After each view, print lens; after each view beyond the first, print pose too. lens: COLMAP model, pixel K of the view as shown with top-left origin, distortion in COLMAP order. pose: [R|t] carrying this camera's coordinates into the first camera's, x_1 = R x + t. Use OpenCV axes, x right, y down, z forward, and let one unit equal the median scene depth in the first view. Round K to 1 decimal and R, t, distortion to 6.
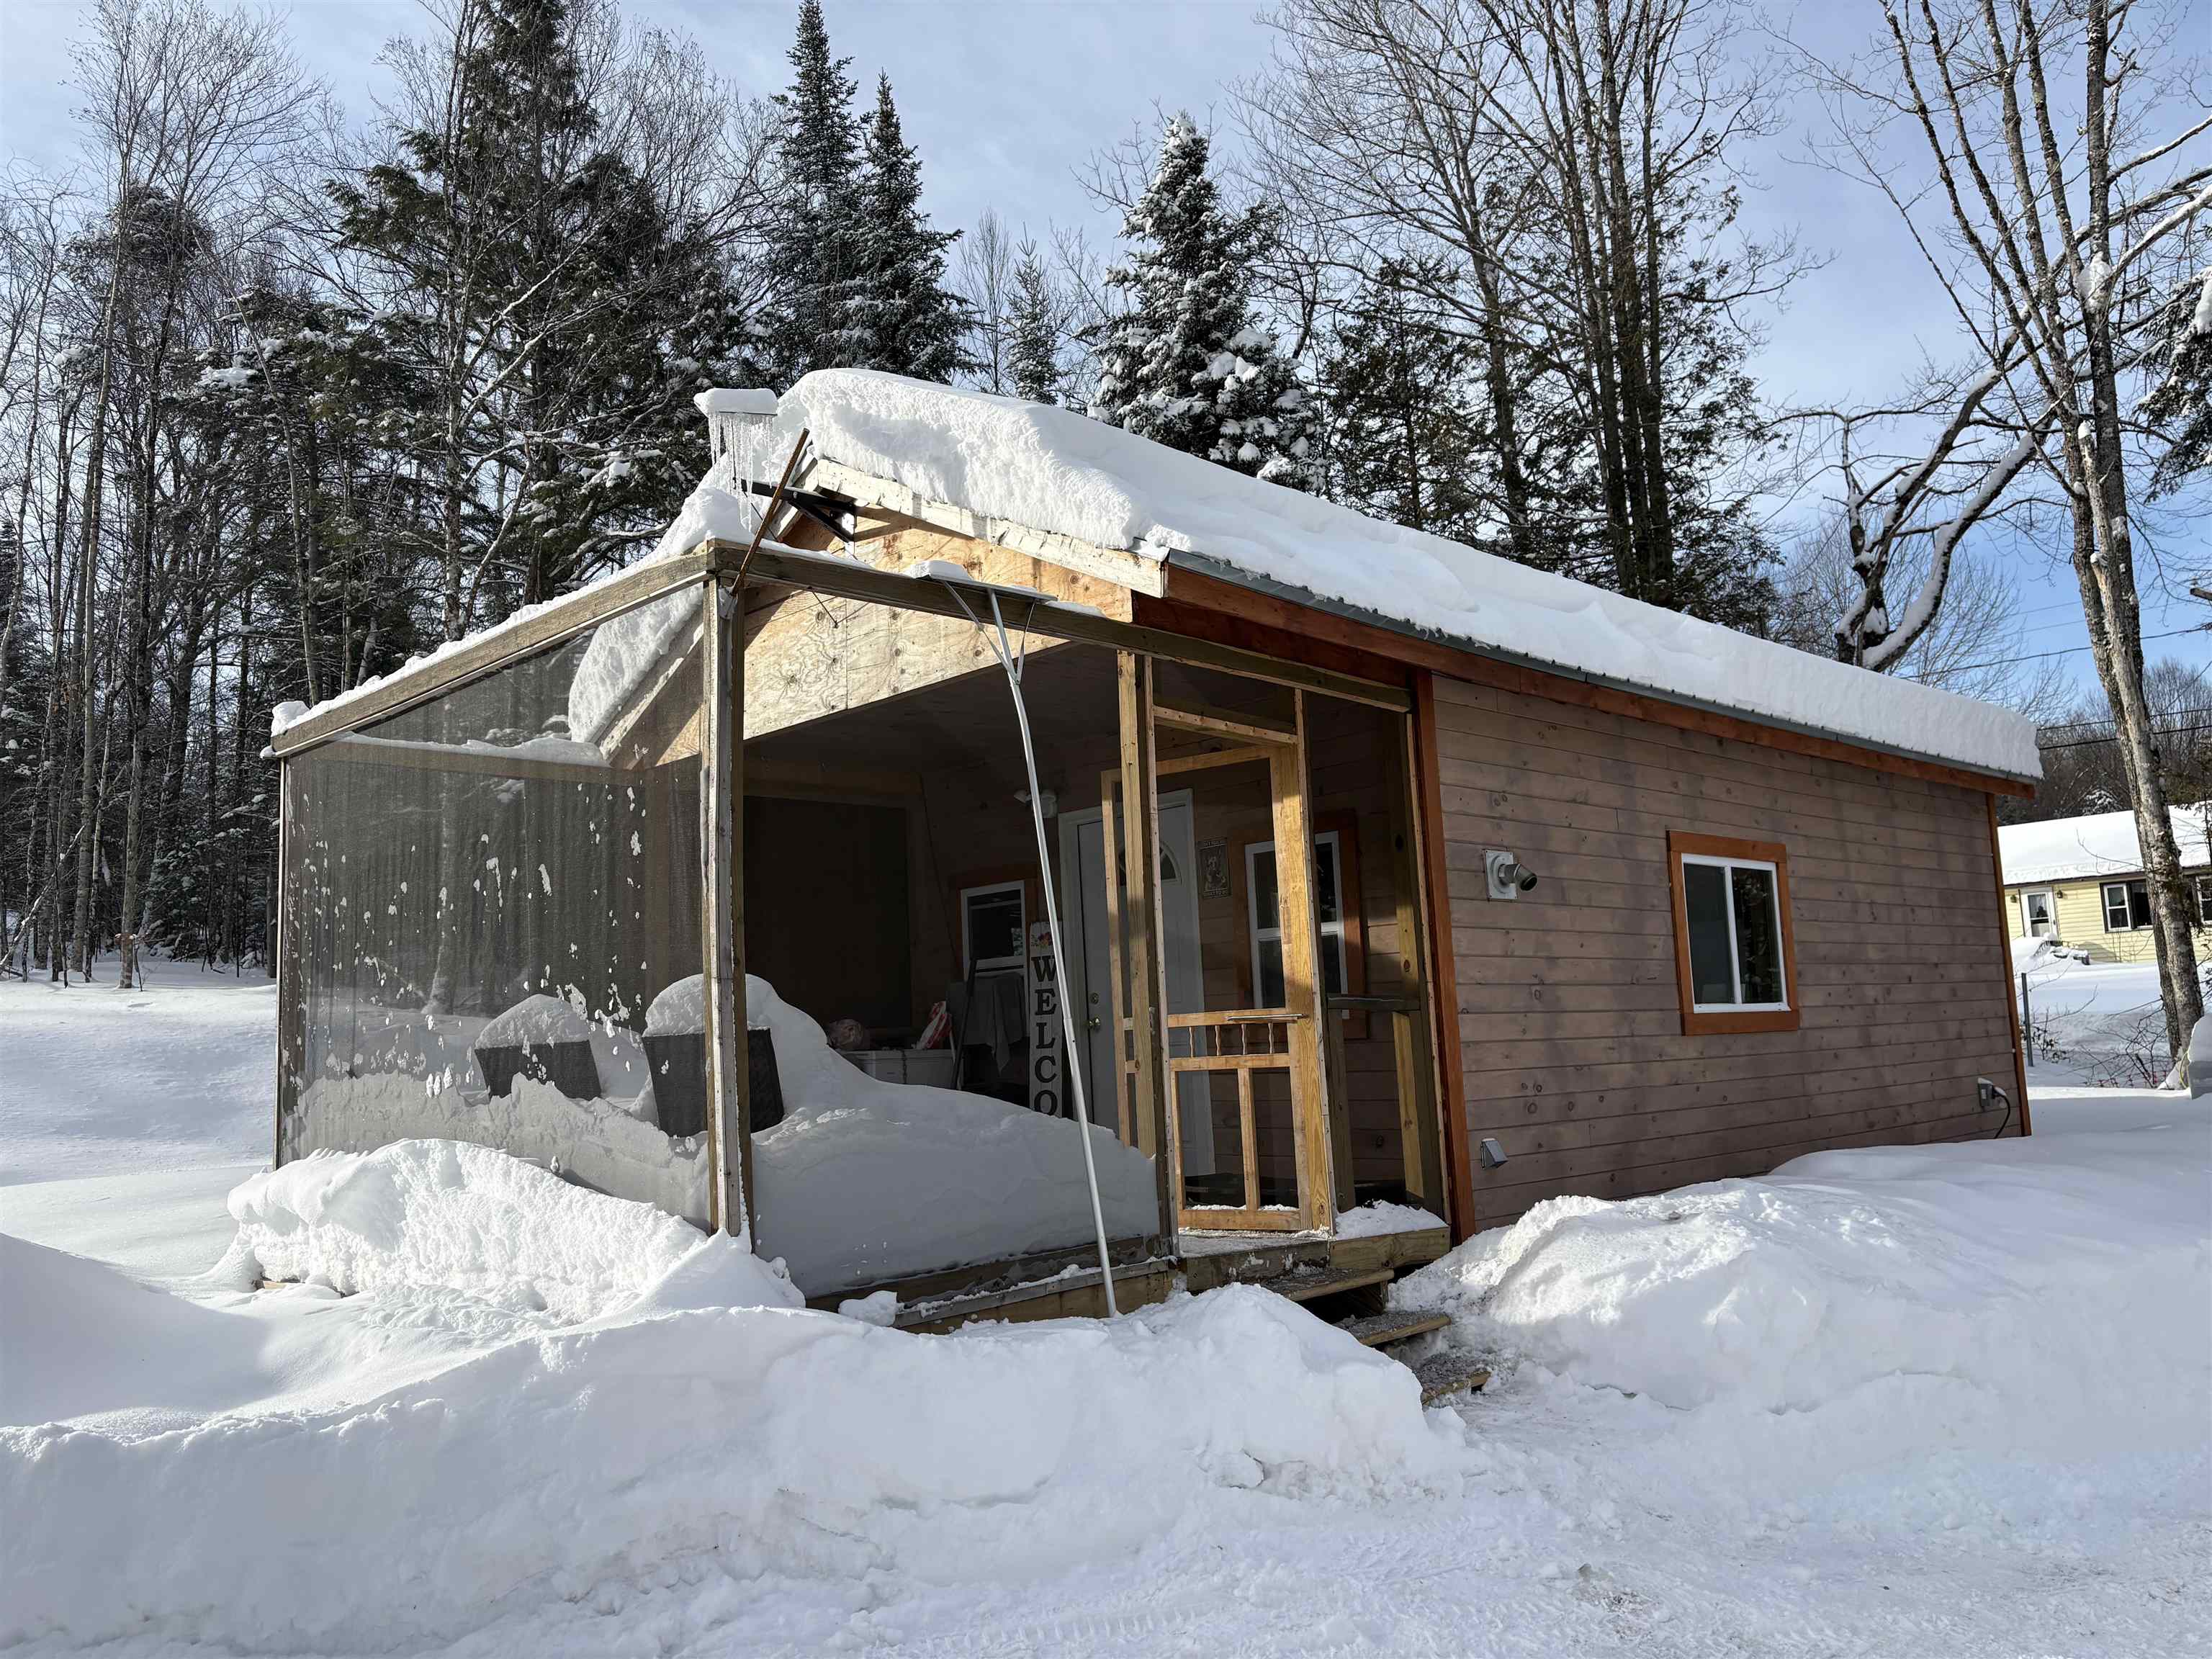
lens RADIAL K [[1669.6, 0, 1104.5], [0, 1669.6, 841.1], [0, 0, 1]] dist [0.040675, -0.031309]
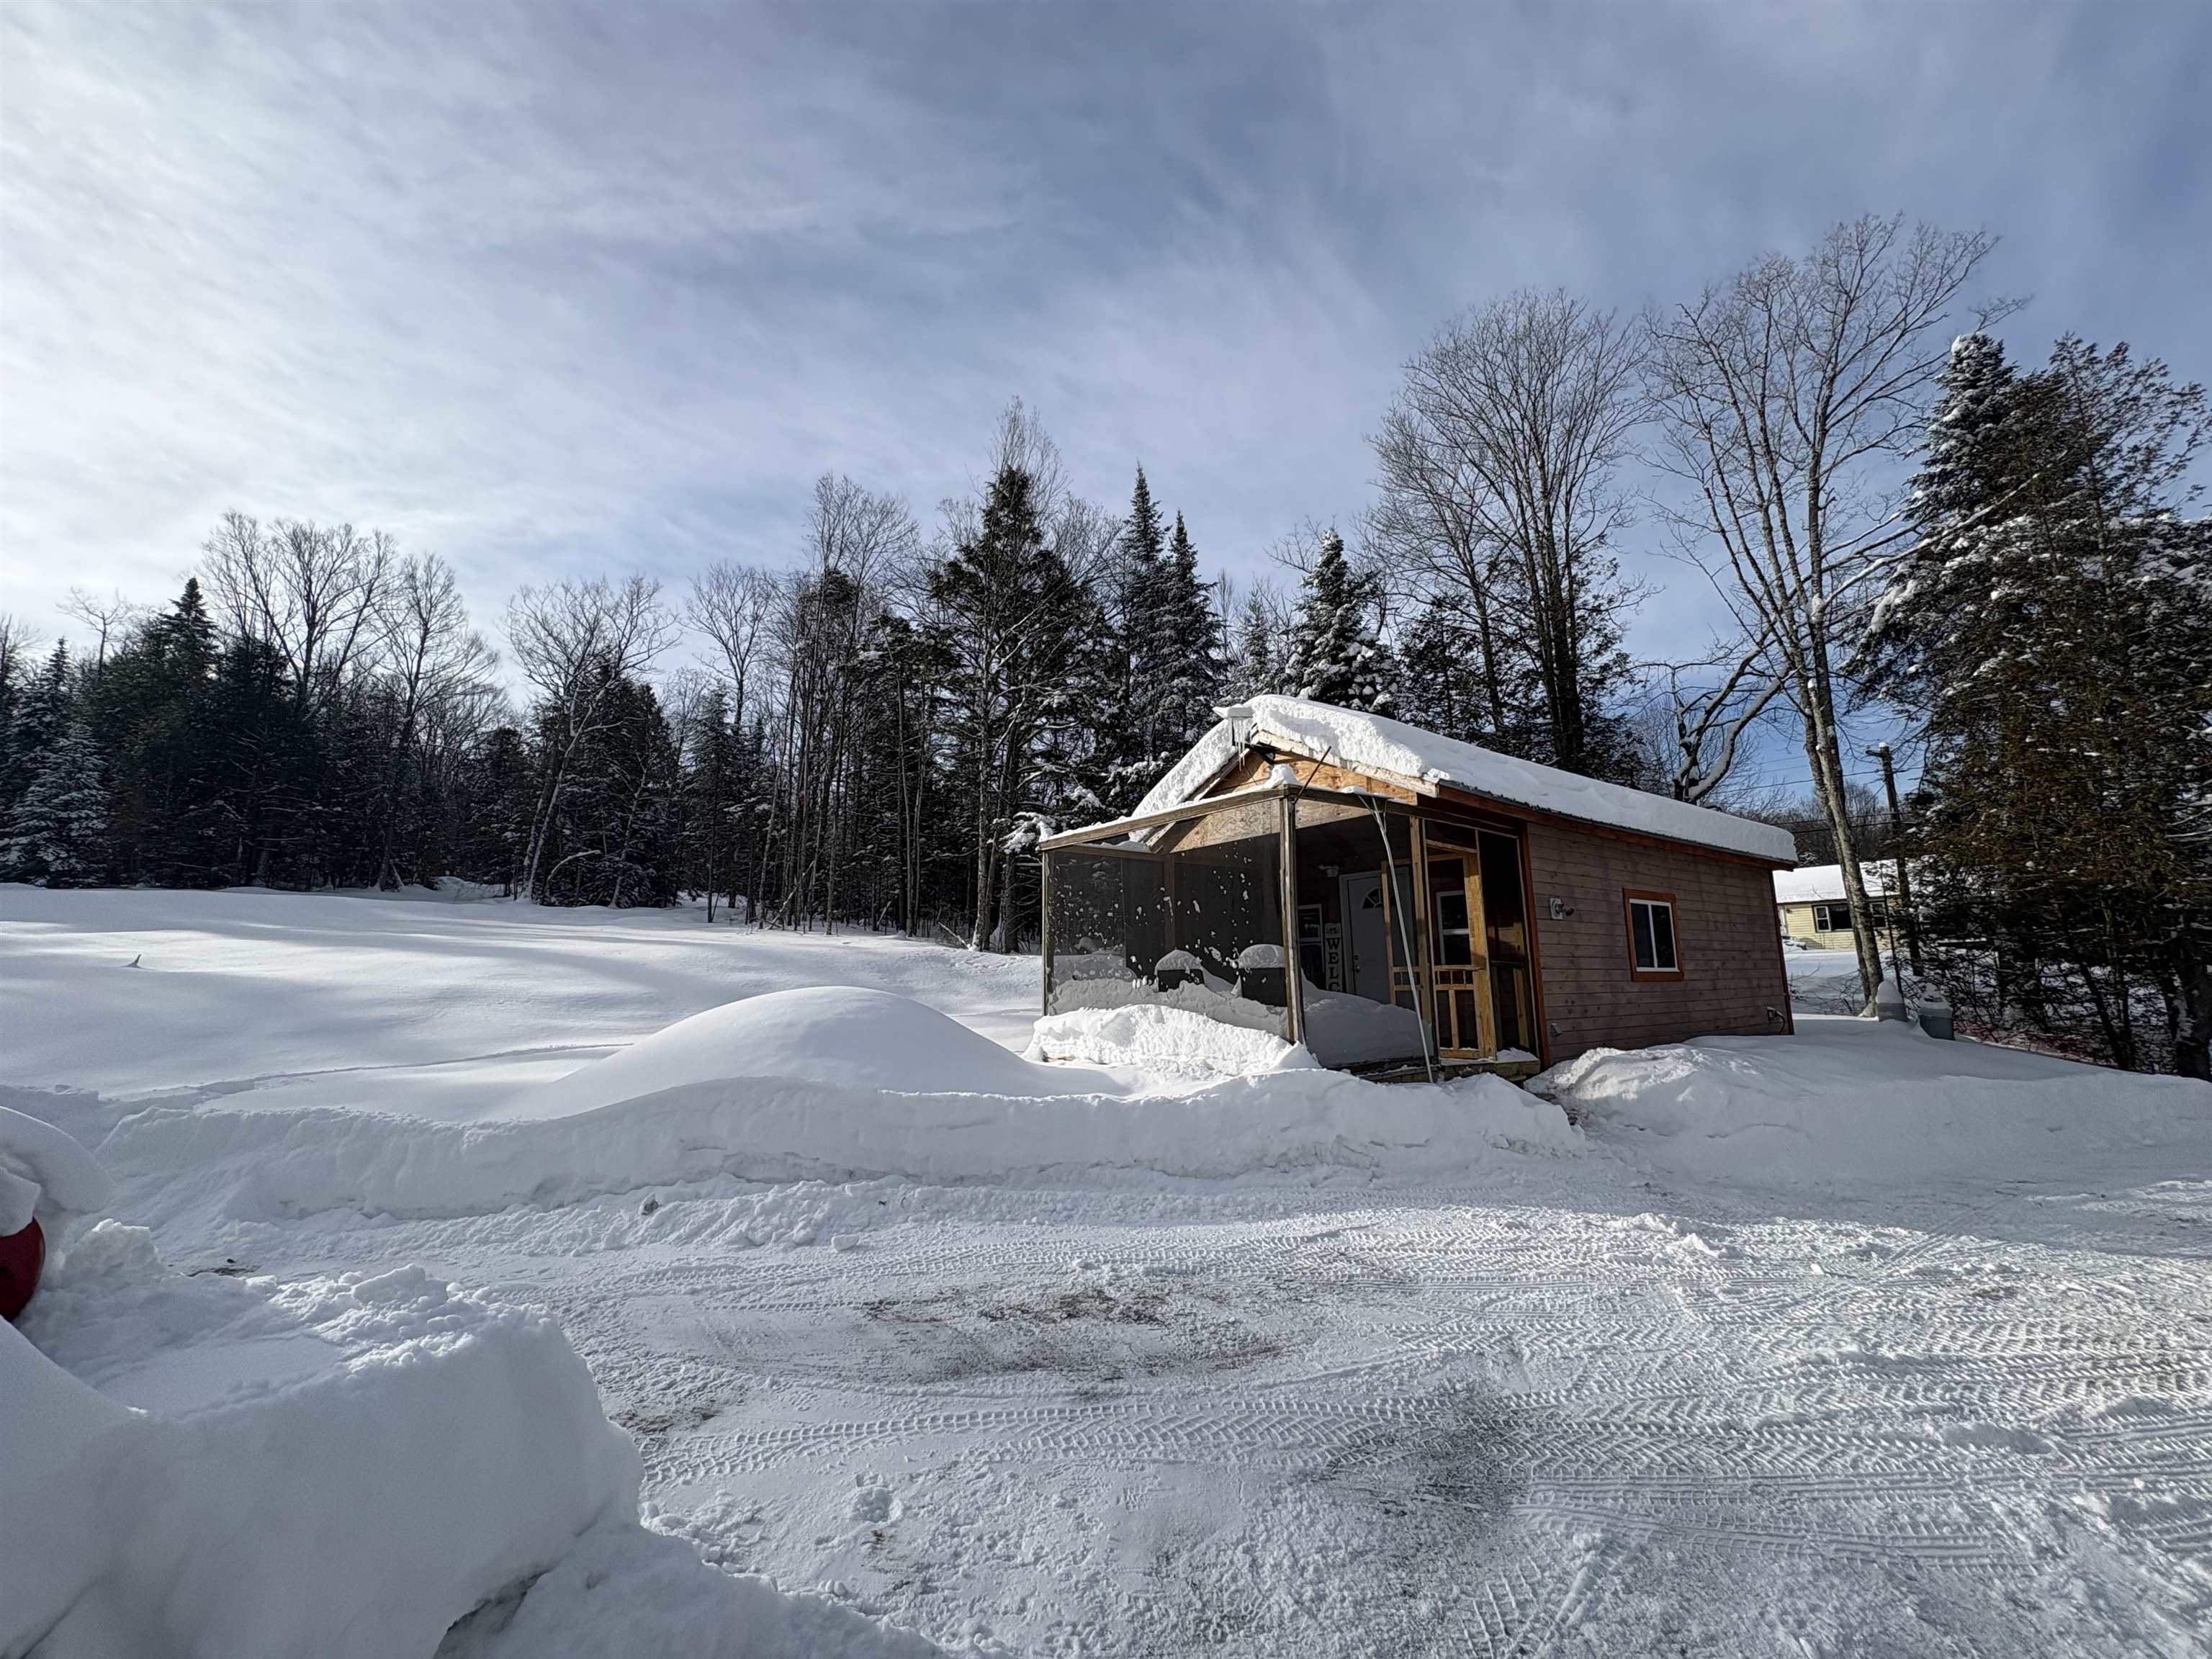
lens RADIAL K [[878.6, 0, 1107.5], [0, 878.6, 831.0], [0, 0, 1]] dist [-0.000575, 0.000388]
pose [[0.990593, 0.011556, -0.136353, -0.166032], [-0.017067, 0.999081, -0.039321, -0.022493], [0.135773, 0.041278, 0.989880, -0.221965]]
